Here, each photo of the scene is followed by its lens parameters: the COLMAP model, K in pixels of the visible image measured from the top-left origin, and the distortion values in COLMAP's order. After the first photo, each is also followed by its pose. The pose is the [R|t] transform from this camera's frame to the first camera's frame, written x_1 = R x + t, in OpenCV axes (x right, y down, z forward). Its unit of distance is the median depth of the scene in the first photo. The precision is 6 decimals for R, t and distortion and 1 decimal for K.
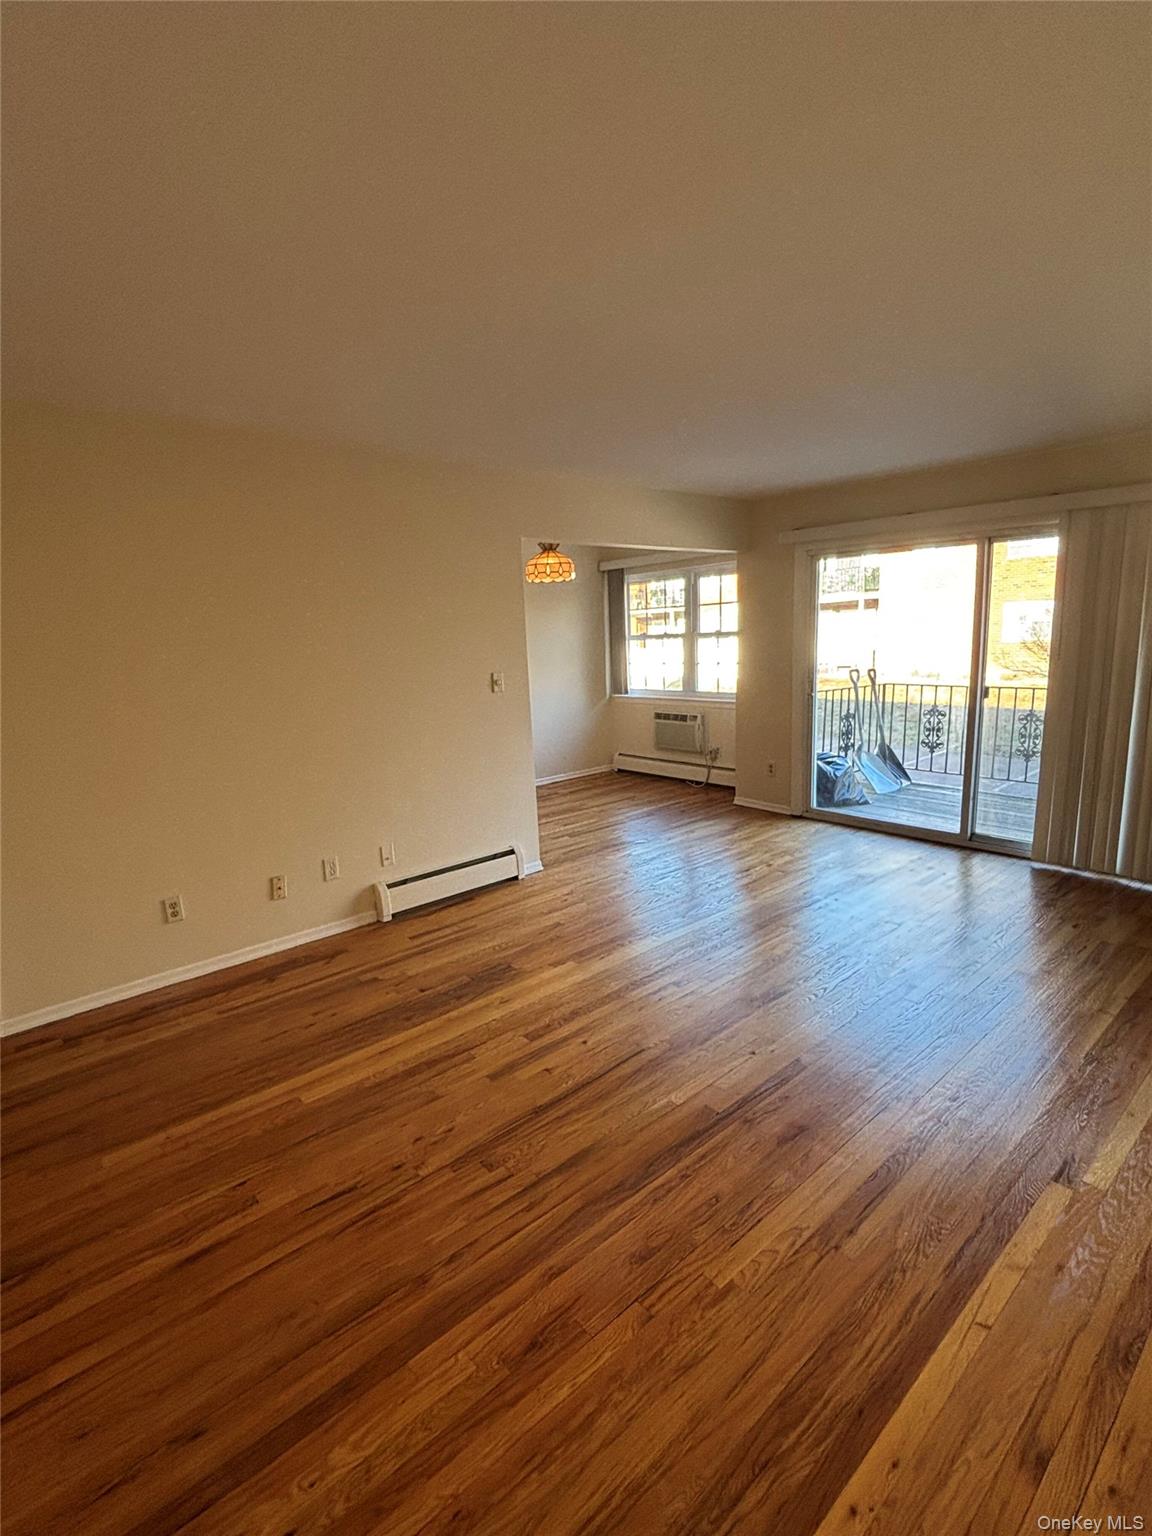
lens RADIAL K [[738.3, 0, 563.7], [0, 738.3, 768.3], [0, 0, 1]] dist [0.001828, 0.000262]
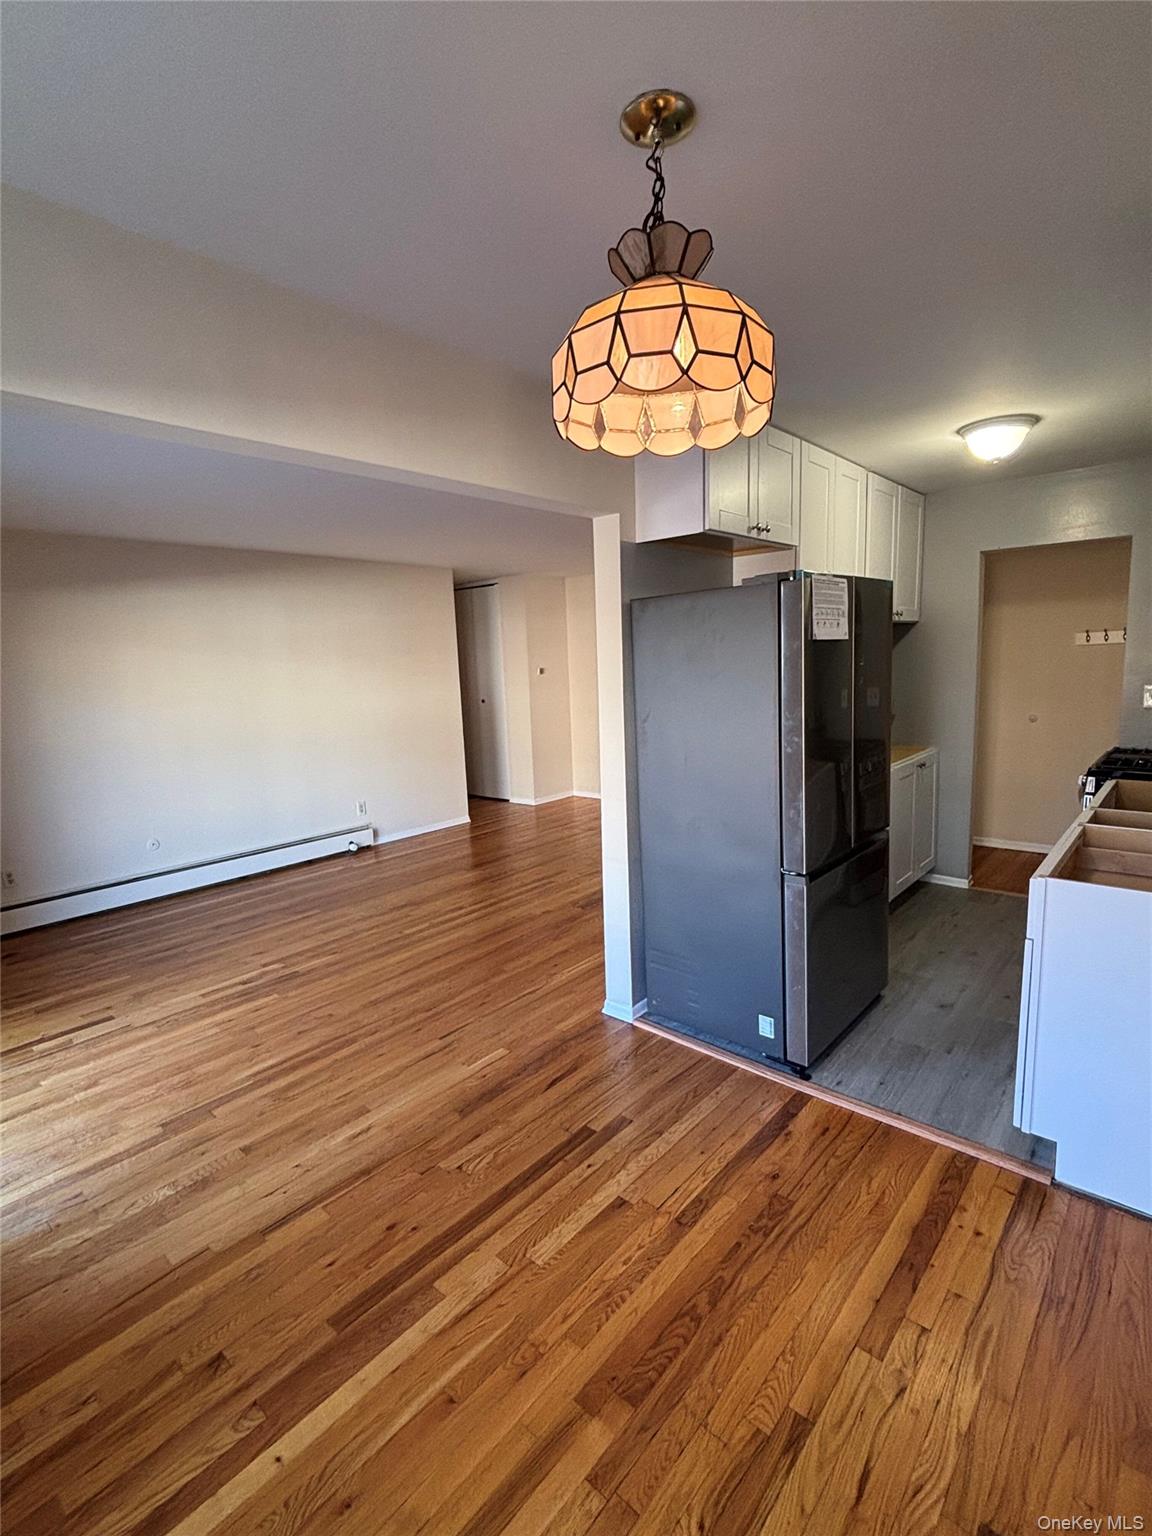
lens RADIAL K [[738.3, 0, 563.7], [0, 738.3, 768.3], [0, 0, 1]] dist [0.001828, 0.000262]
pose [[-0.990026, 0.082259, -0.114373, 0.049243], [0.037882, 0.937374, 0.346259, -0.227910], [0.135693, 0.338473, -0.931141, 1.169488]]
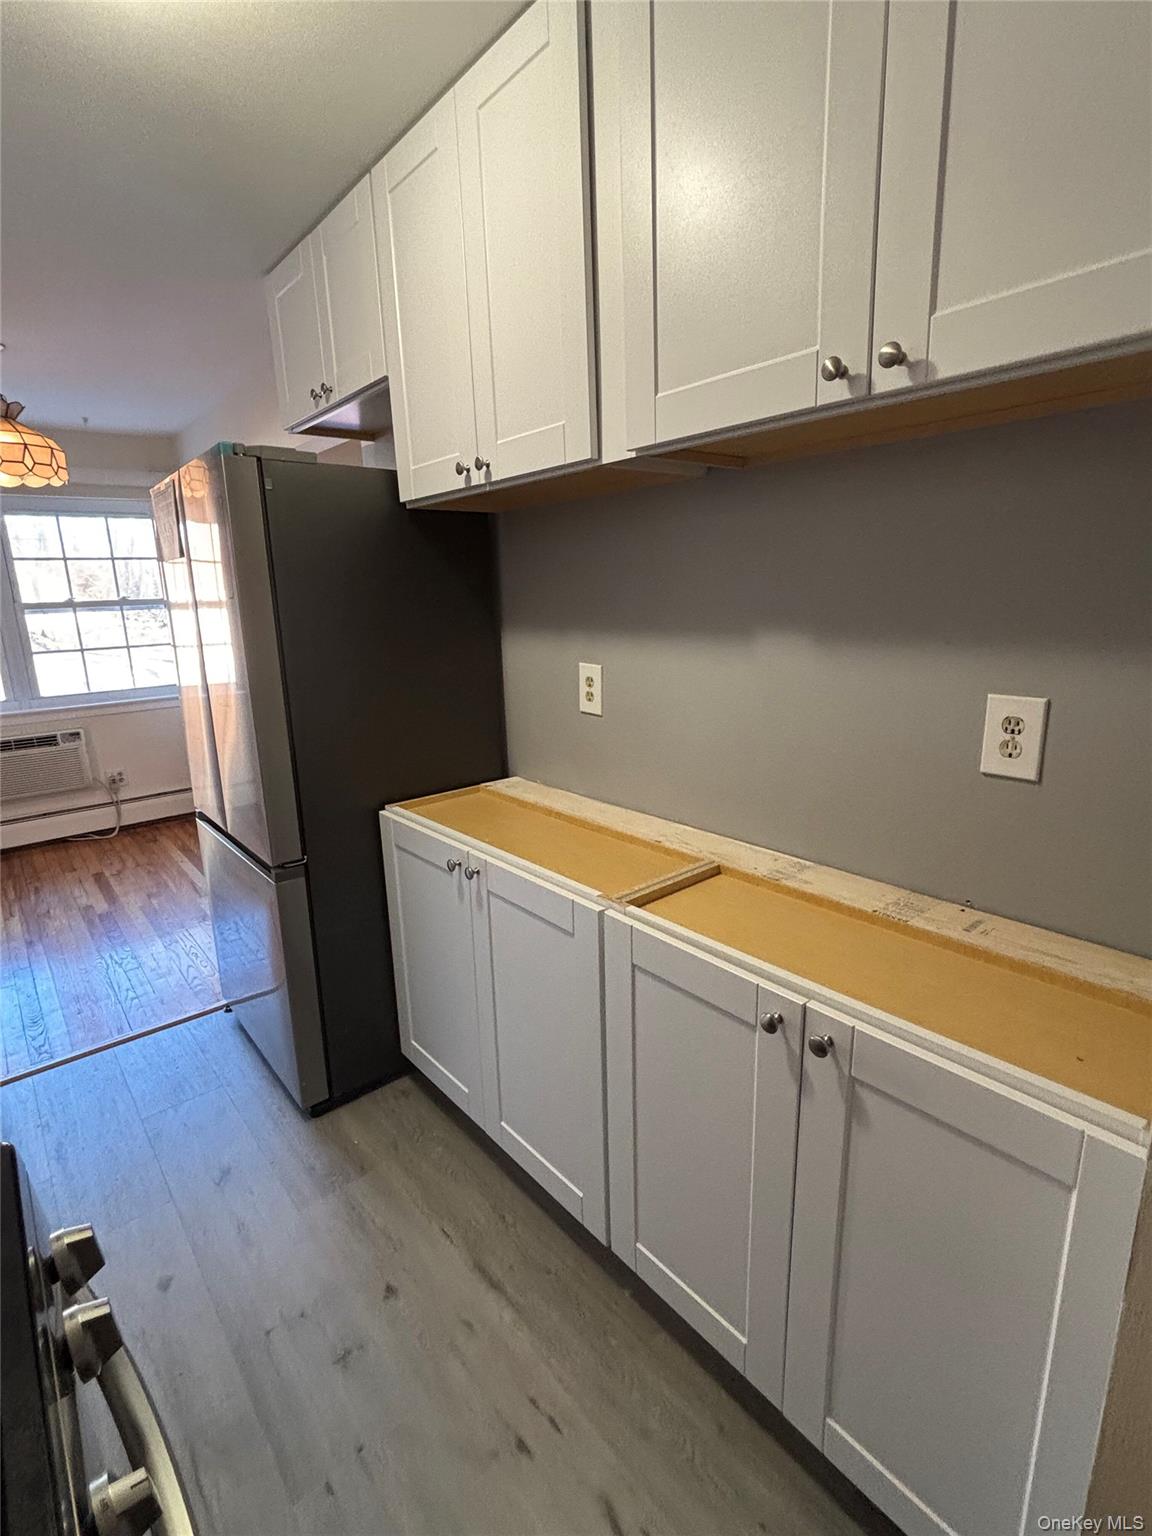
lens RADIAL K [[738.3, 0, 563.7], [0, 738.3, 768.3], [0, 0, 1]] dist [0.001828, 0.000262]
pose [[0.029871, -0.195730, 0.980203, -0.496144], [0.213802, 0.959196, 0.185020, -0.077814], [-0.976420, 0.204043, 0.070499, 0.615337]]
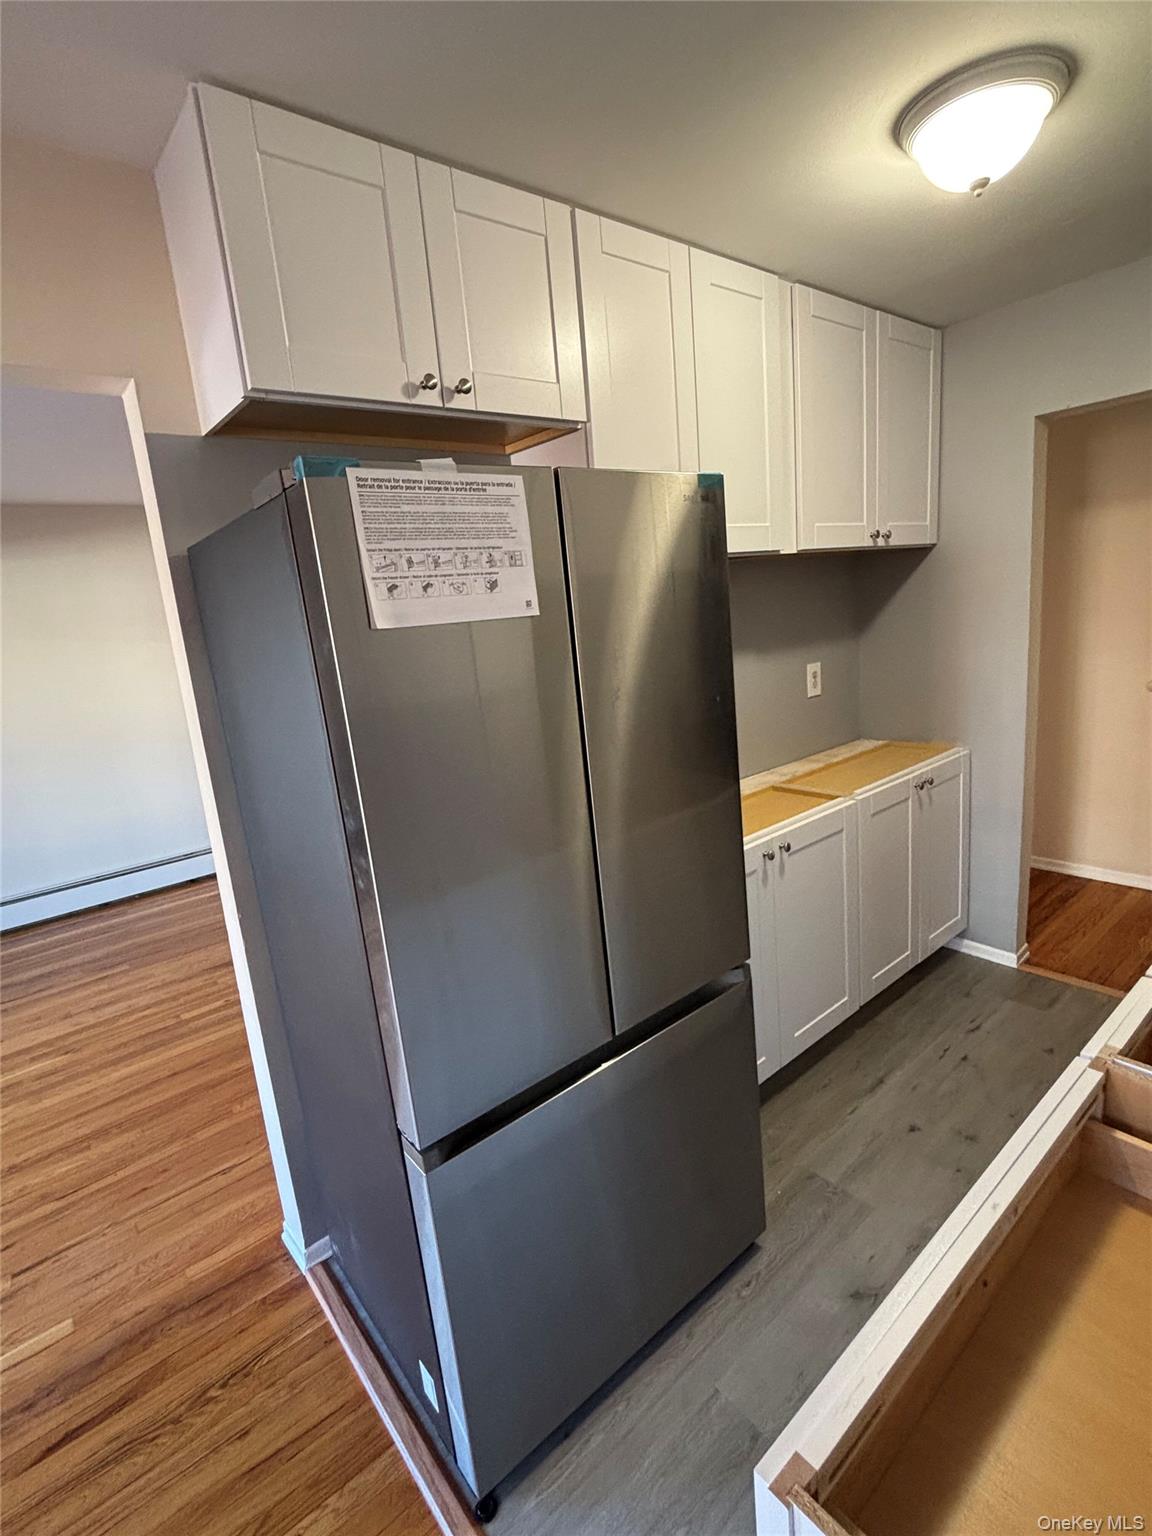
lens RADIAL K [[746.3, 0, 605.8], [0, 746.3, 730.2], [0, 0, 1]] dist [0.000906, 0.000281]
pose [[-0.993754, 0.107686, 0.029281, -0.189262], [0.110975, 0.925951, 0.360971, -0.181870], [0.011759, 0.361966, -0.932117, 0.965071]]
